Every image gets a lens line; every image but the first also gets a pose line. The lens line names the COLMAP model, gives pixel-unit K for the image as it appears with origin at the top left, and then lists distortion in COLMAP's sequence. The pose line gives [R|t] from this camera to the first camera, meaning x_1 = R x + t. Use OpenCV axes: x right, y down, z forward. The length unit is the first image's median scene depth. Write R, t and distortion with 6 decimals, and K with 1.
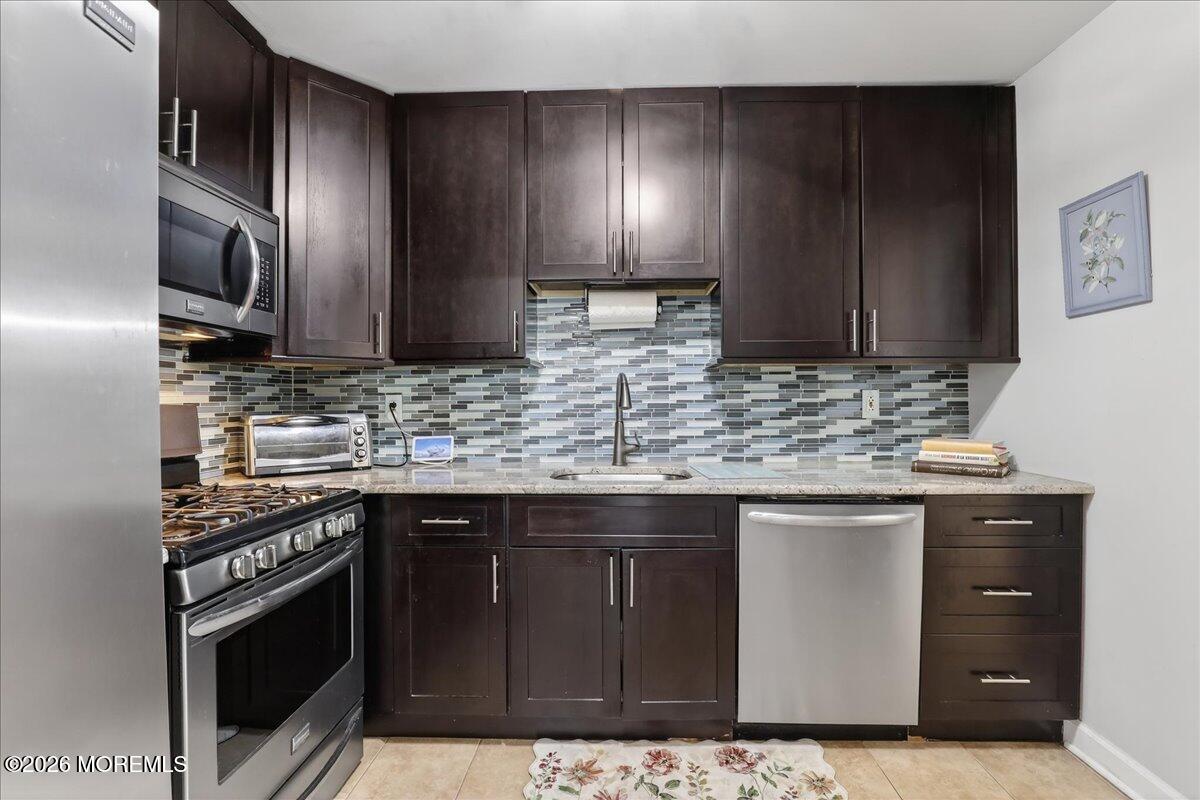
lens RADIAL K [[555.7, 0, 597.5], [0, 555.7, 392.0], [0, 0, 1]] dist [-0.029800, 0.000137]
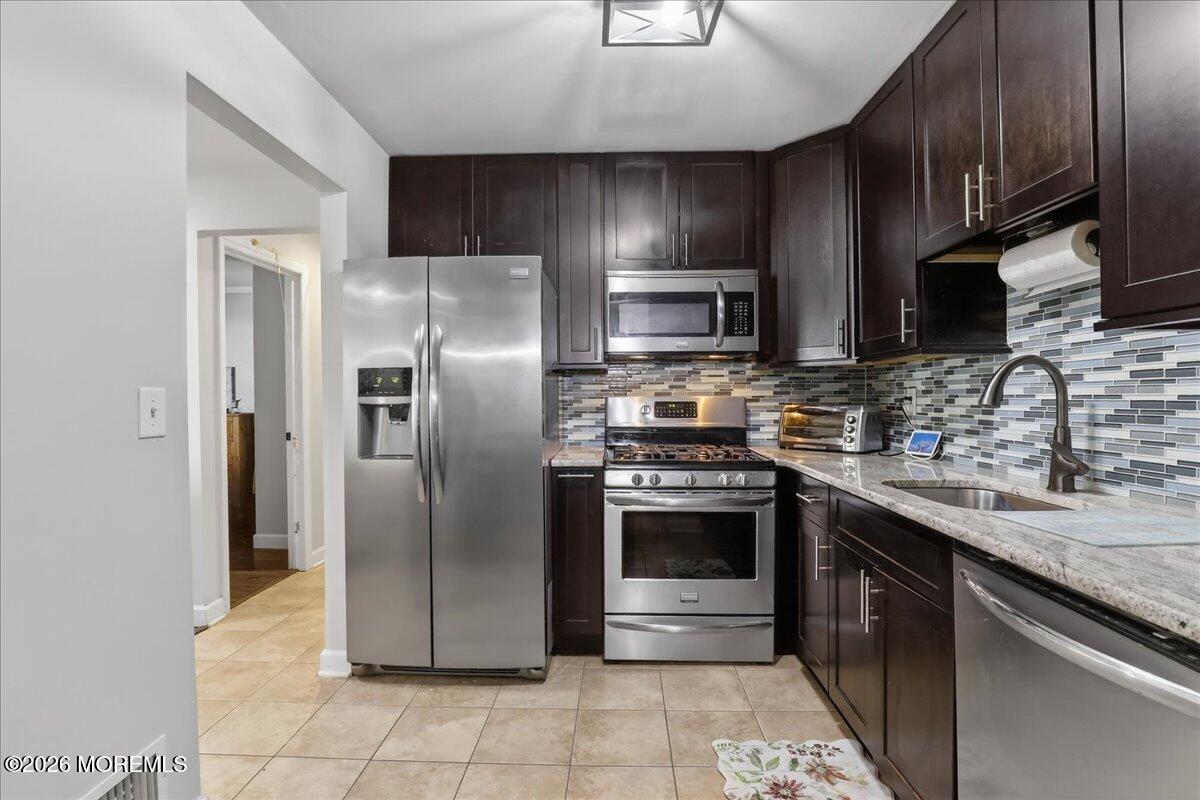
lens RADIAL K [[564.4, 0, 593.1], [0, 564.4, 382.4], [0, 0, 1]] dist [-0.030366, 0.001195]
pose [[-0.008733, -0.017442, -0.999810, 0.690172], [0.017164, 0.999698, -0.017590, 0.001744], [0.999815, -0.017314, -0.008431, 0.422637]]
